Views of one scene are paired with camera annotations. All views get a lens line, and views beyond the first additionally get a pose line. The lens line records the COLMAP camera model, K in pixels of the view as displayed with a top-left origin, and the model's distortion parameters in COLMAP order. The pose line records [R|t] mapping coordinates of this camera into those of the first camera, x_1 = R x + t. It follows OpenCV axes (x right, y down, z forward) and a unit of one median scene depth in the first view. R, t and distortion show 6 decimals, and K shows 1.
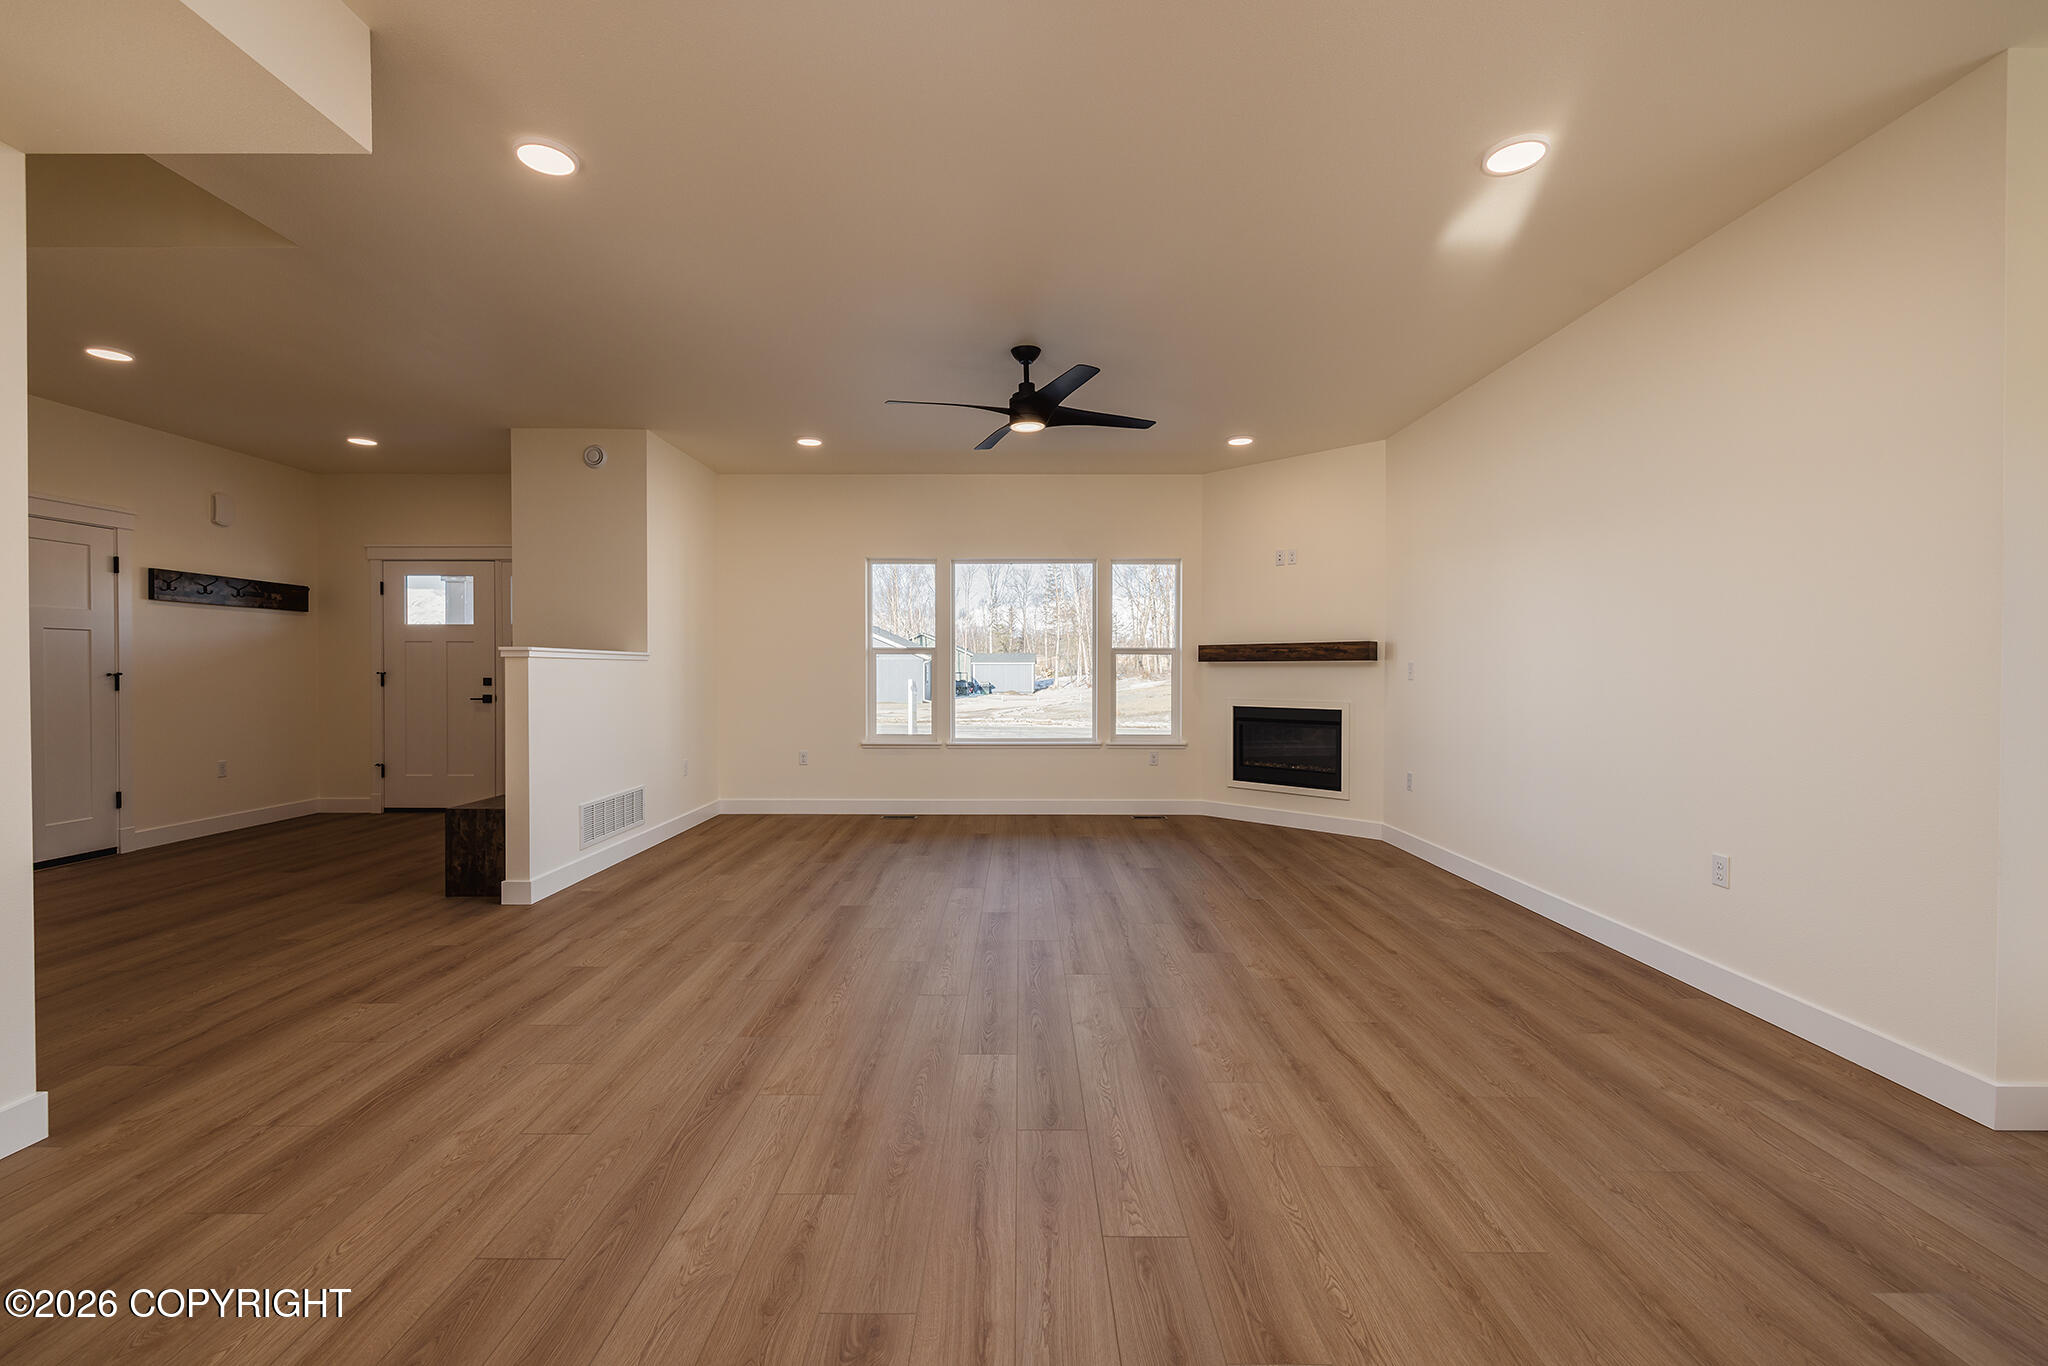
lens RADIAL K [[854.5, 0, 1018.8], [0, 854.5, 679.1], [0, 0, 1]] dist [0.000019, 0.000371]
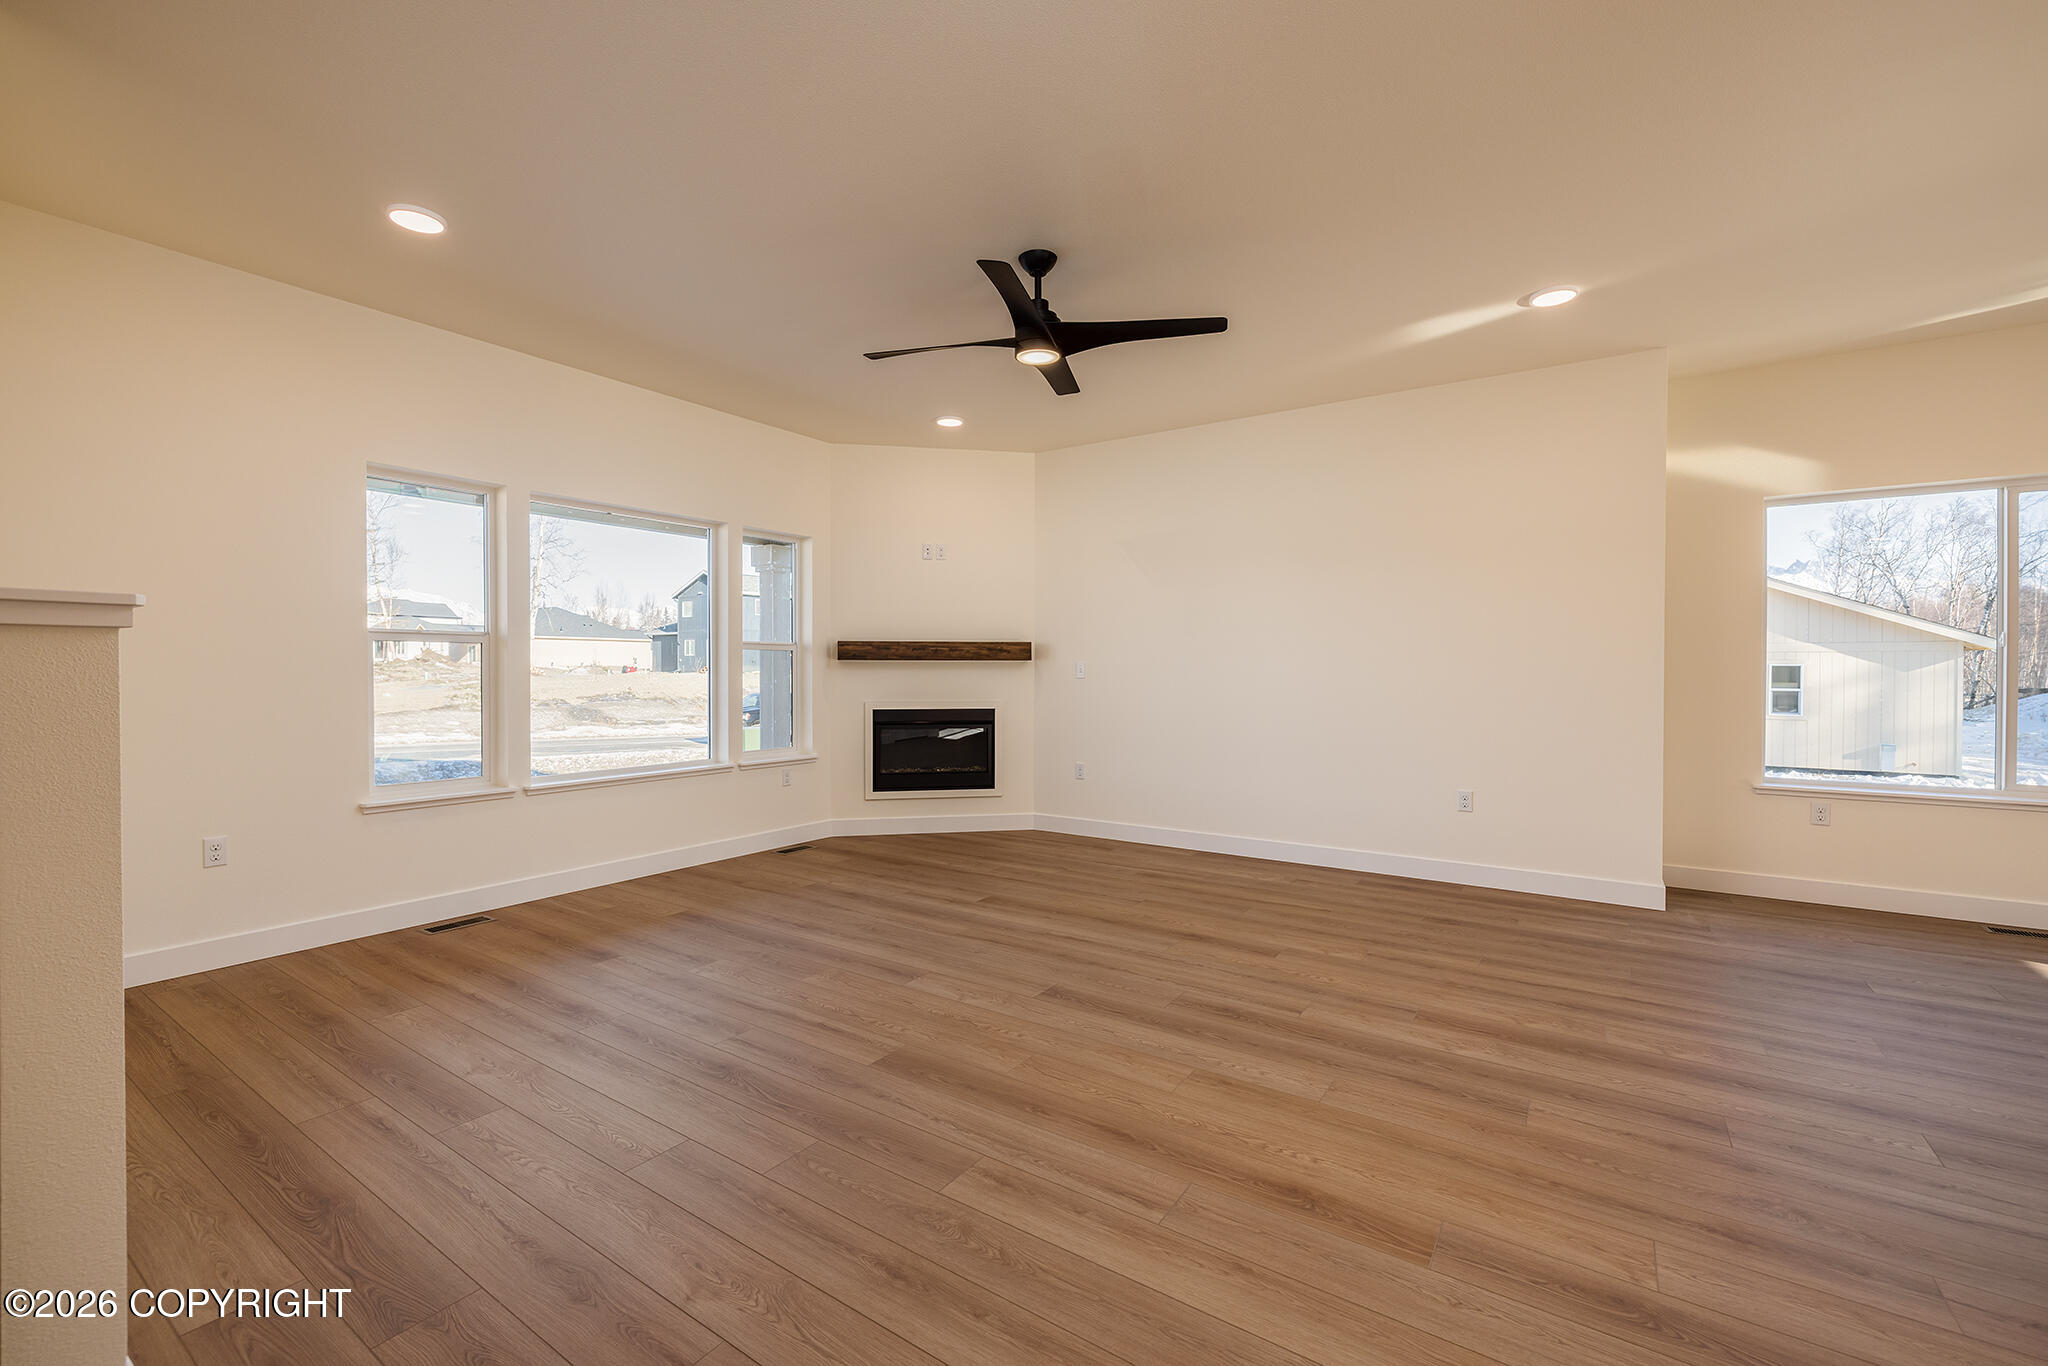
lens RADIAL K [[854.5, 0, 1018.8], [0, 854.5, 679.1], [0, 0, 1]] dist [0.000019, 0.000371]
pose [[0.562622, -0.010117, 0.826652, -0.495464], [0.008215, 0.999944, 0.006647, -0.006354], [-0.826673, 0.003051, 0.562674, 0.443724]]
